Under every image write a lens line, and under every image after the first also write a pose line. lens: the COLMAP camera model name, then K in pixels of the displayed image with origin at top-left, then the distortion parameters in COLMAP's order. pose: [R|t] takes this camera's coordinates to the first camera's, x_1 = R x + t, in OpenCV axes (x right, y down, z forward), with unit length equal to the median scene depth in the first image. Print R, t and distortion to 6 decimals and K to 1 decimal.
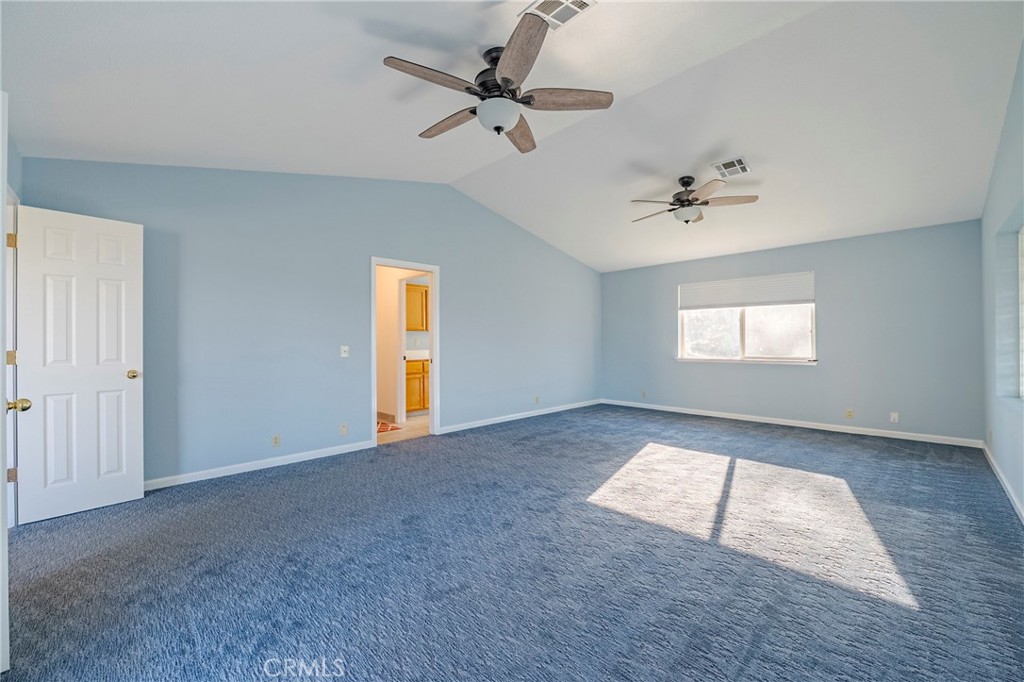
lens RADIAL K [[408.1, 0, 510.4], [0, 408.1, 341.0], [0, 0, 1]] dist [-0.012546, 0.000962]
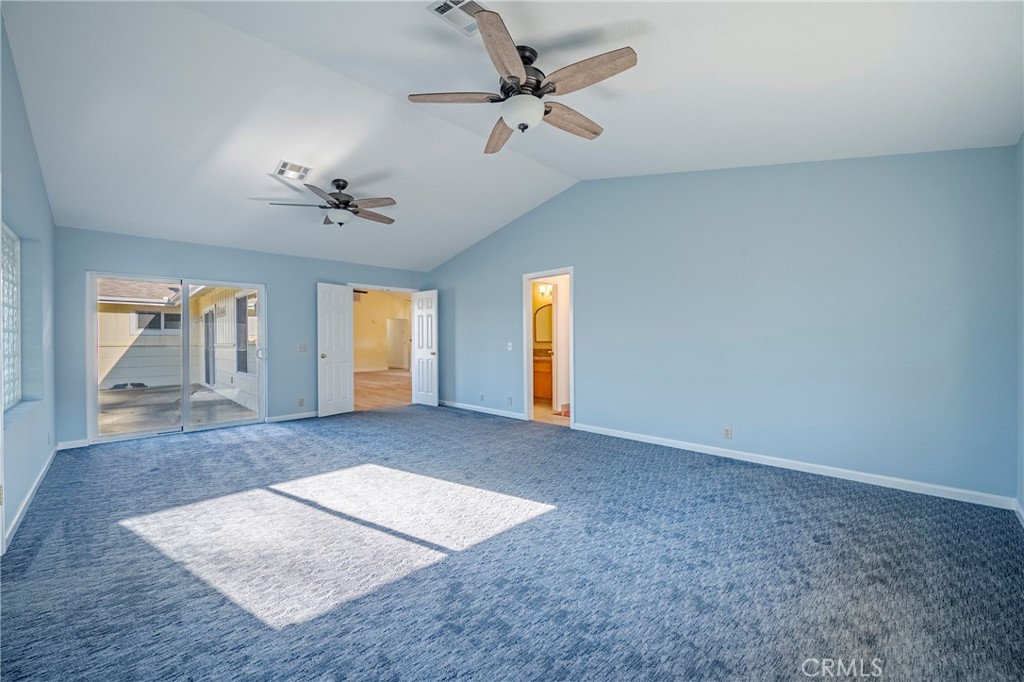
lens RADIAL K [[408.1, 0, 510.4], [0, 408.1, 341.0], [0, 0, 1]] dist [-0.012546, 0.000962]
pose [[0.004548, 0.008697, -0.999952, 1.175541], [0.006548, 0.999940, 0.008726, -0.006122], [0.999968, -0.006588, 0.004491, 1.148812]]
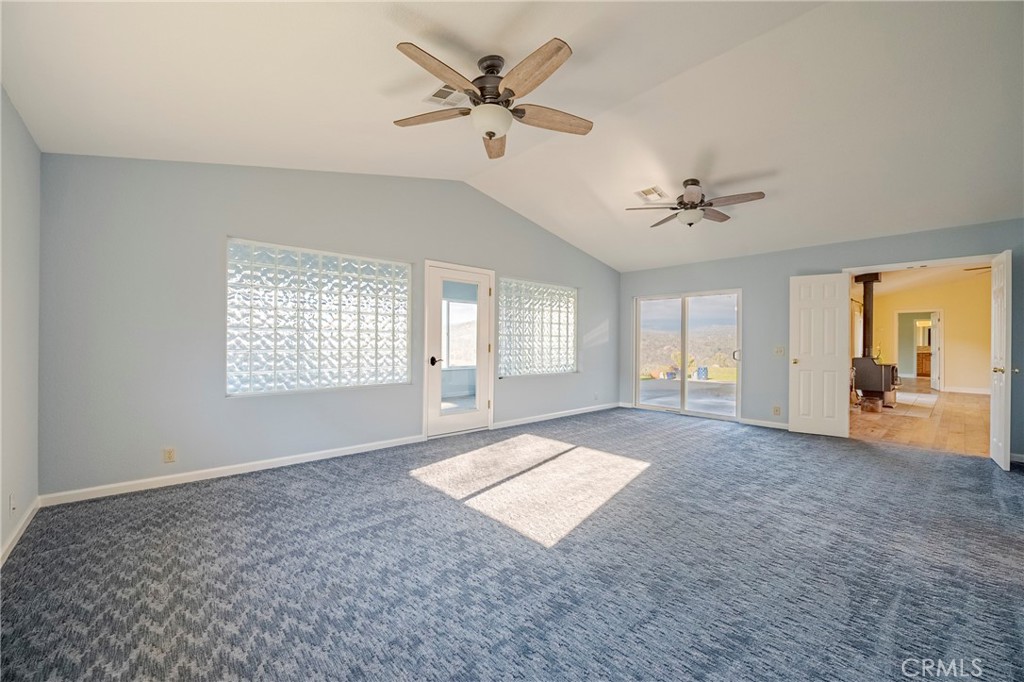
lens RADIAL K [[408.1, 0, 510.4], [0, 408.1, 341.0], [0, 0, 1]] dist [-0.012546, 0.000962]
pose [[-0.999001, -0.001259, 0.044668, 0.450706], [-0.001424, 0.999992, -0.003663, -0.000797], [-0.044663, -0.003723, -0.998995, 1.846147]]
